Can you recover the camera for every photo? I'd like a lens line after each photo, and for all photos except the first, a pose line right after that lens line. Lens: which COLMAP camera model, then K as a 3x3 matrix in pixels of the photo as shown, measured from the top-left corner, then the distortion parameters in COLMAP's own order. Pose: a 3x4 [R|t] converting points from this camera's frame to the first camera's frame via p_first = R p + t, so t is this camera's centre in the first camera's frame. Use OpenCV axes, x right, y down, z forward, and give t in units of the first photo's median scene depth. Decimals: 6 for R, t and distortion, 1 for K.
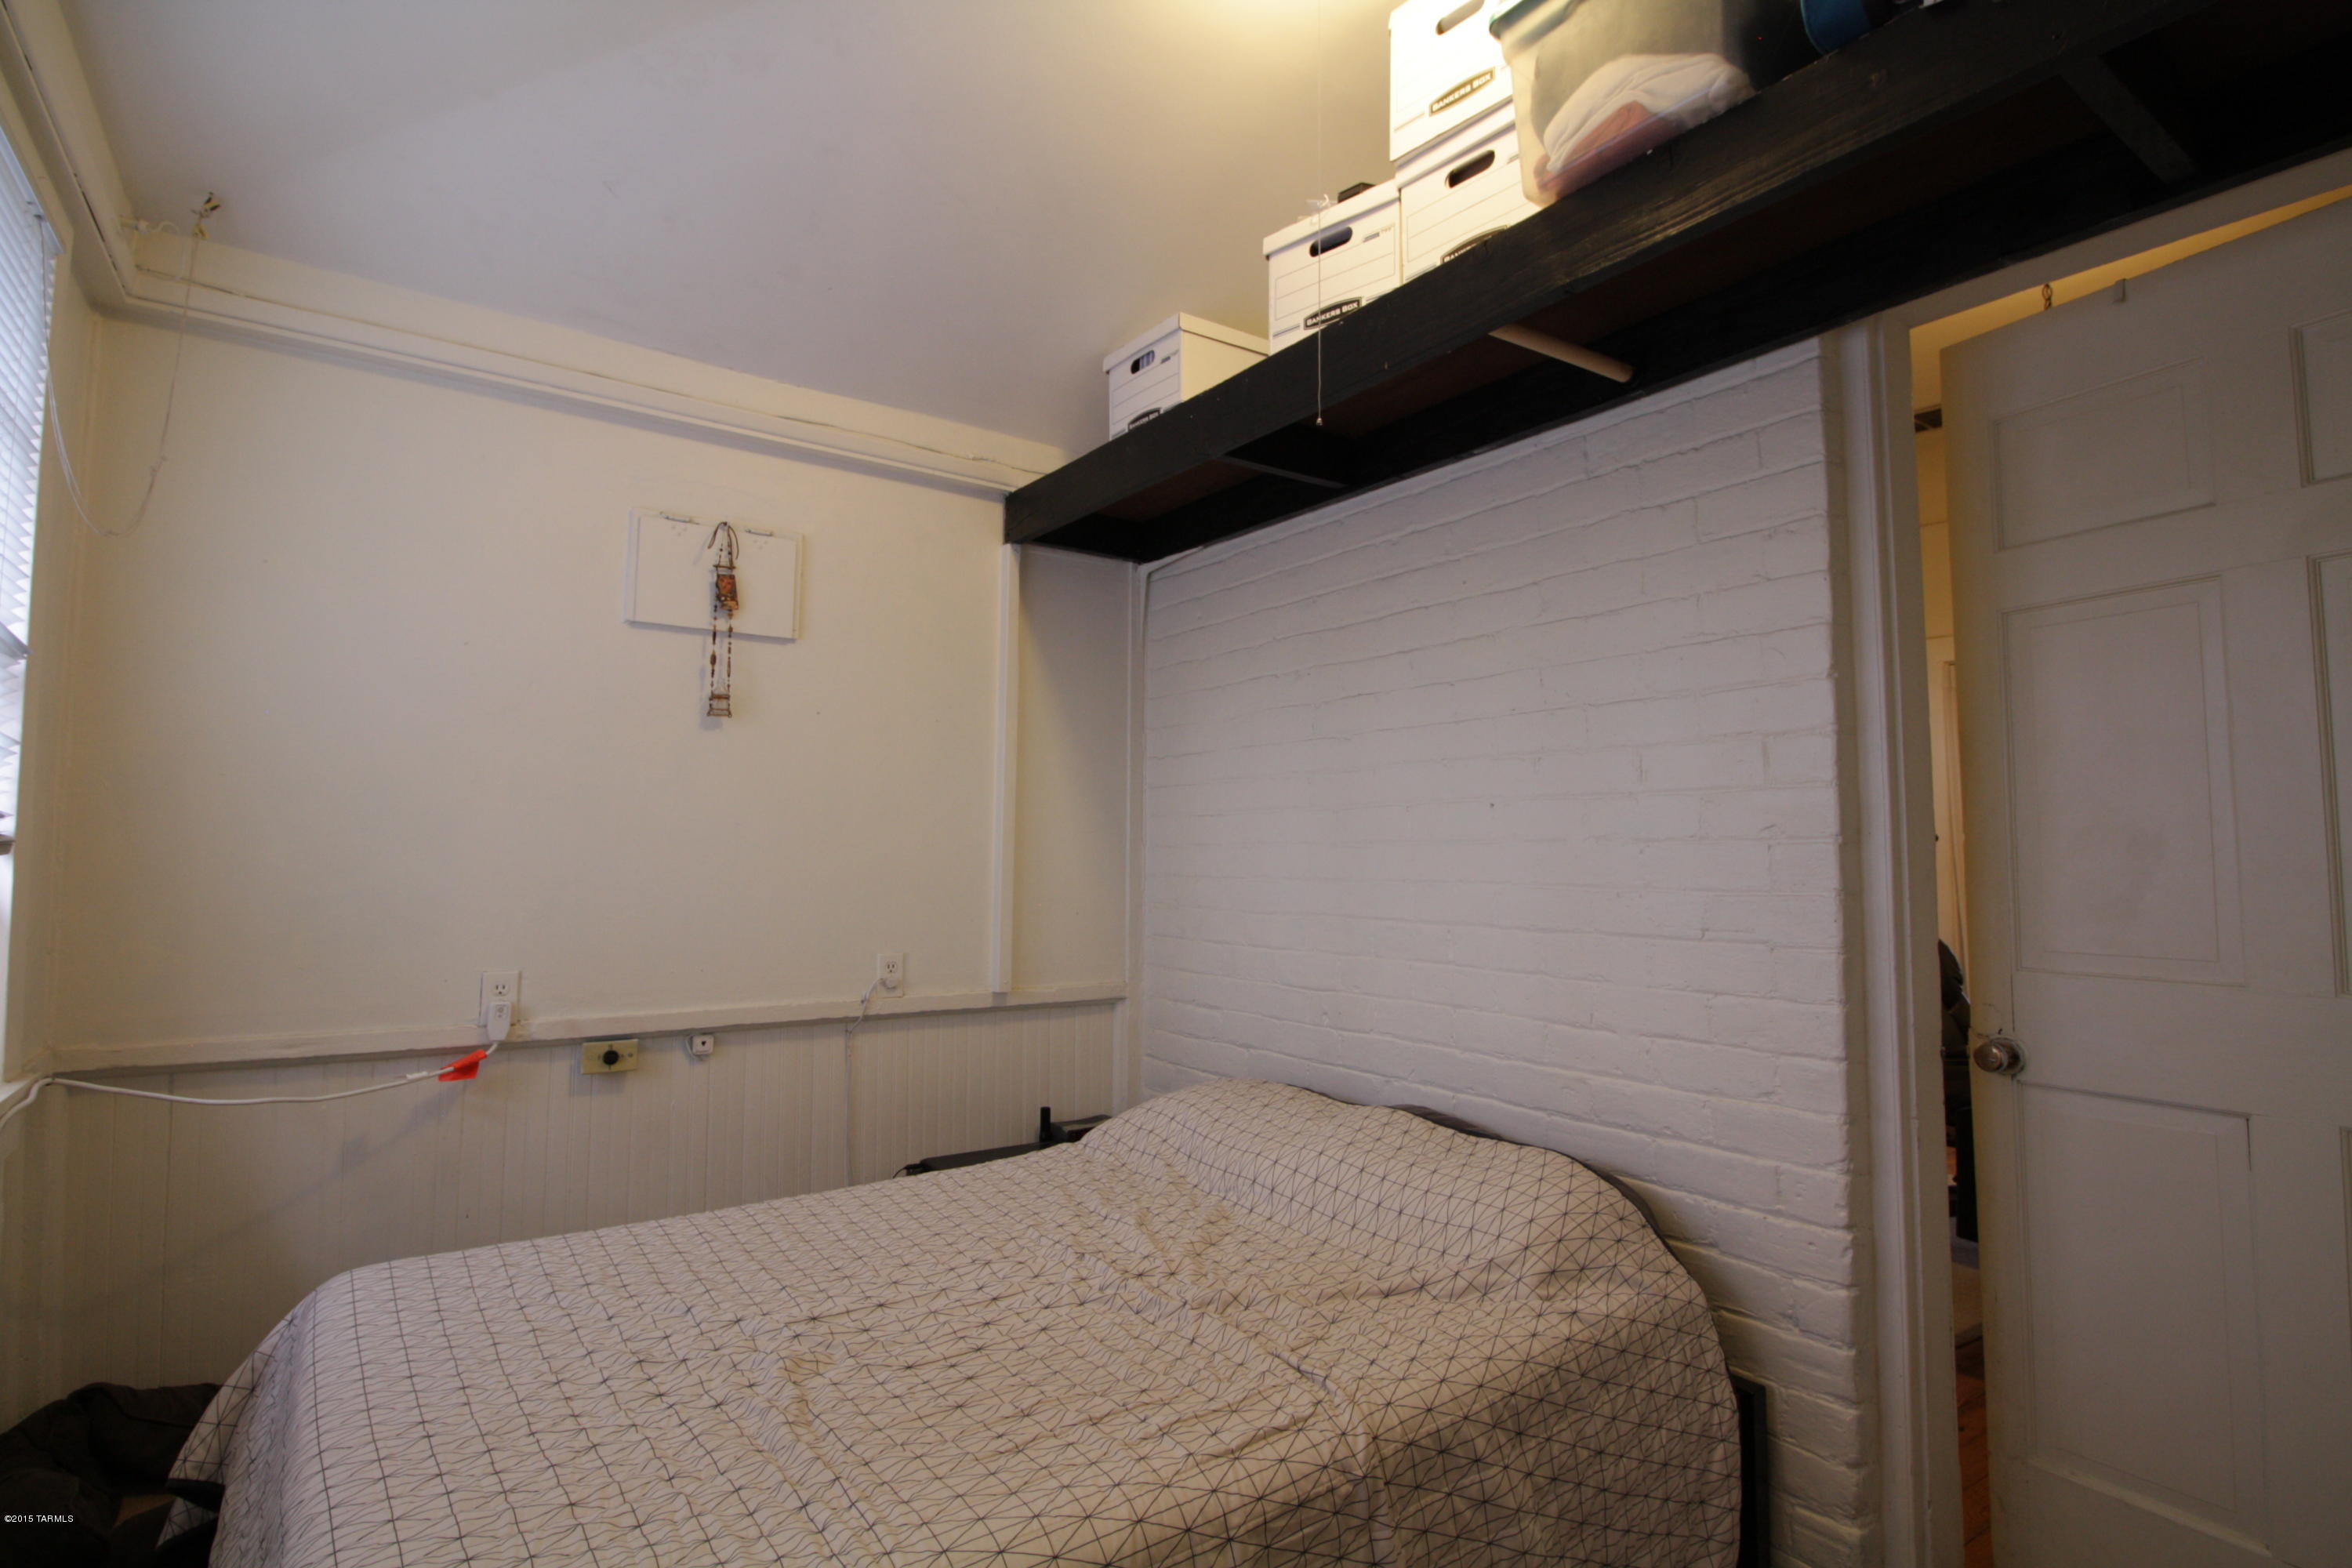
lens RADIAL K [[1160.3, 0, 1168.4], [0, 1160.3, 790.0], [0, 0, 1]] dist [-0.001367, -0.000789]
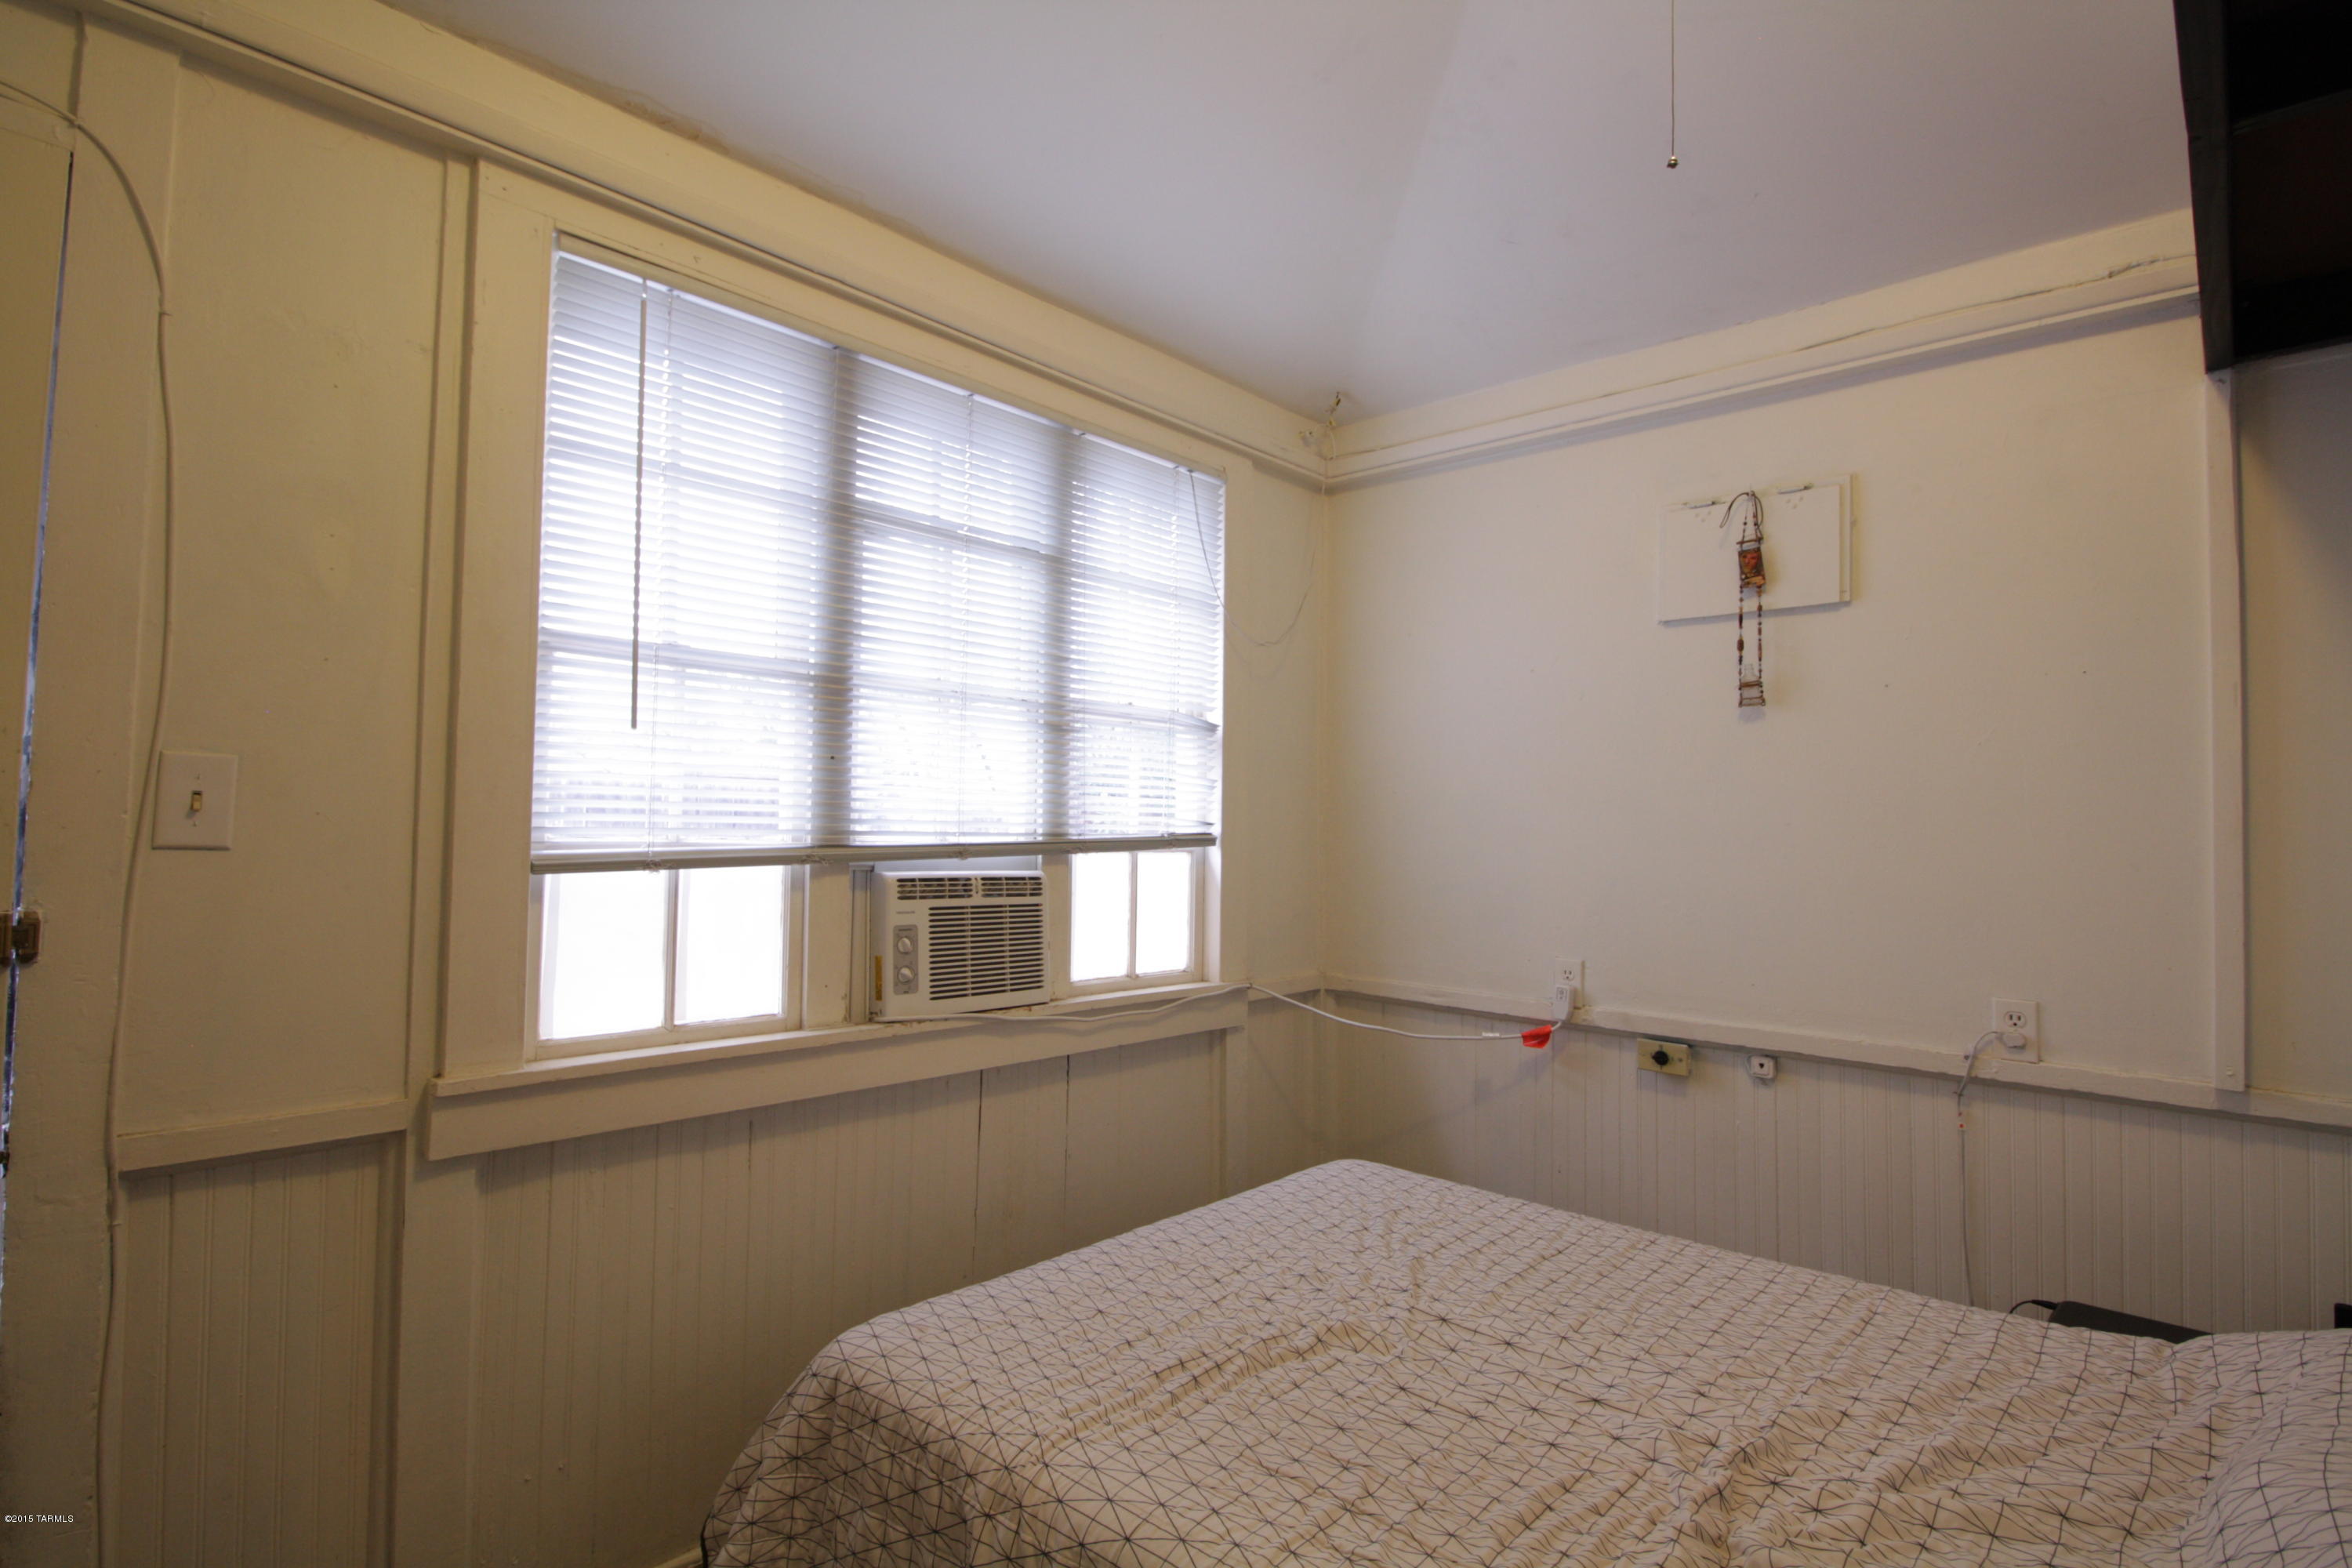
lens RADIAL K [[1160.3, 0, 1168.4], [0, 1160.3, 790.0], [0, 0, 1]] dist [-0.001367, -0.000789]
pose [[0.204610, -0.038049, -0.978104, 0.405559], [0.034772, 0.998896, -0.031584, 0.014984], [0.978226, -0.027549, 0.205707, 0.365260]]
